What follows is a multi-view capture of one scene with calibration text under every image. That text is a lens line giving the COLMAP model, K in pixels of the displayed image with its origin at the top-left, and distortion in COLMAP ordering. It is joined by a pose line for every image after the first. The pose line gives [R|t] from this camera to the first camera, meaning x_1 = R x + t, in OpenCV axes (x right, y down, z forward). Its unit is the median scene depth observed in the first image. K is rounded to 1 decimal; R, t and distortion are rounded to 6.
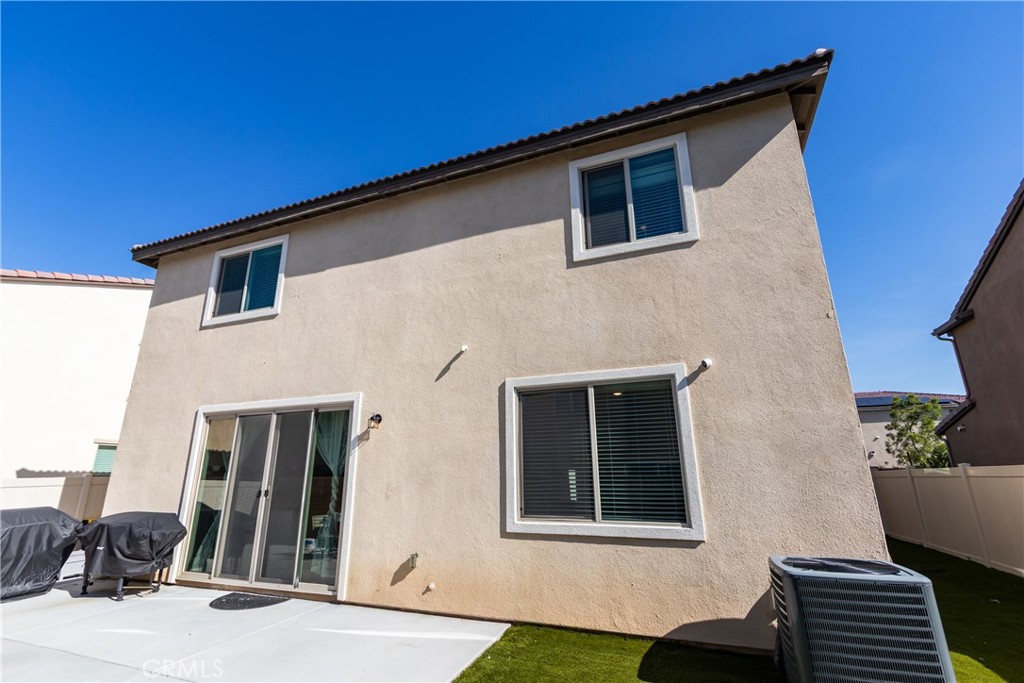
lens RADIAL K [[466.4, 0, 513.4], [0, 466.4, 345.7], [0, 0, 1]] dist [0.008303, -0.001307]
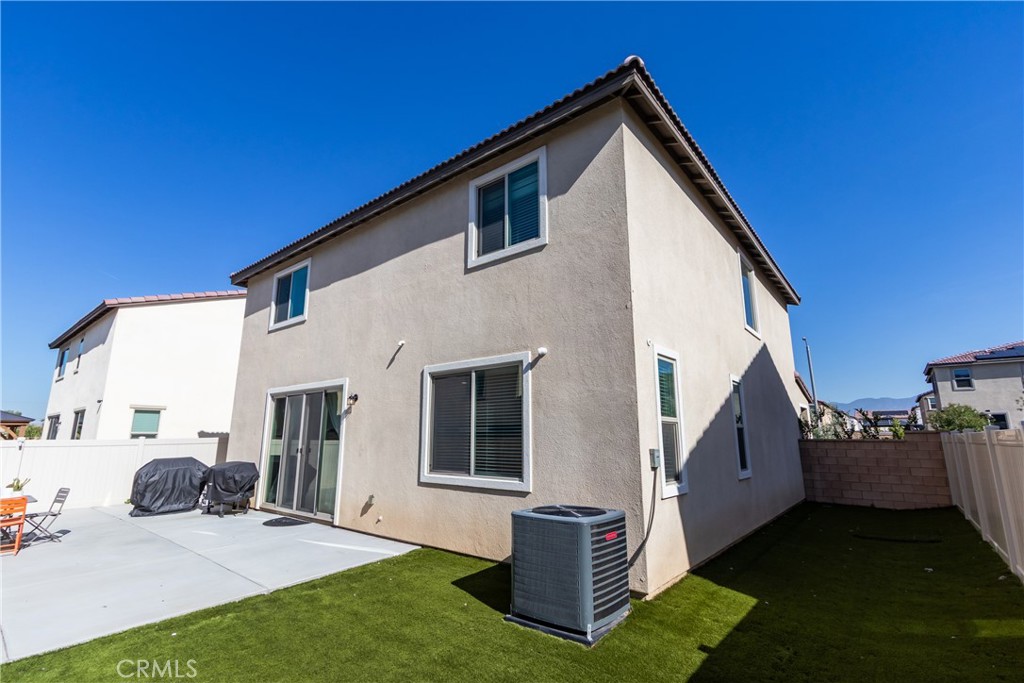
lens RADIAL K [[466.4, 0, 507.1], [0, 466.4, 342.7], [0, 0, 1]] dist [0.008303, -0.001307]
pose [[0.953069, -0.057324, -0.297277, 0.577051], [0.081397, 0.994274, 0.069231, -0.063468], [0.291606, -0.090179, 0.952278, -0.151407]]
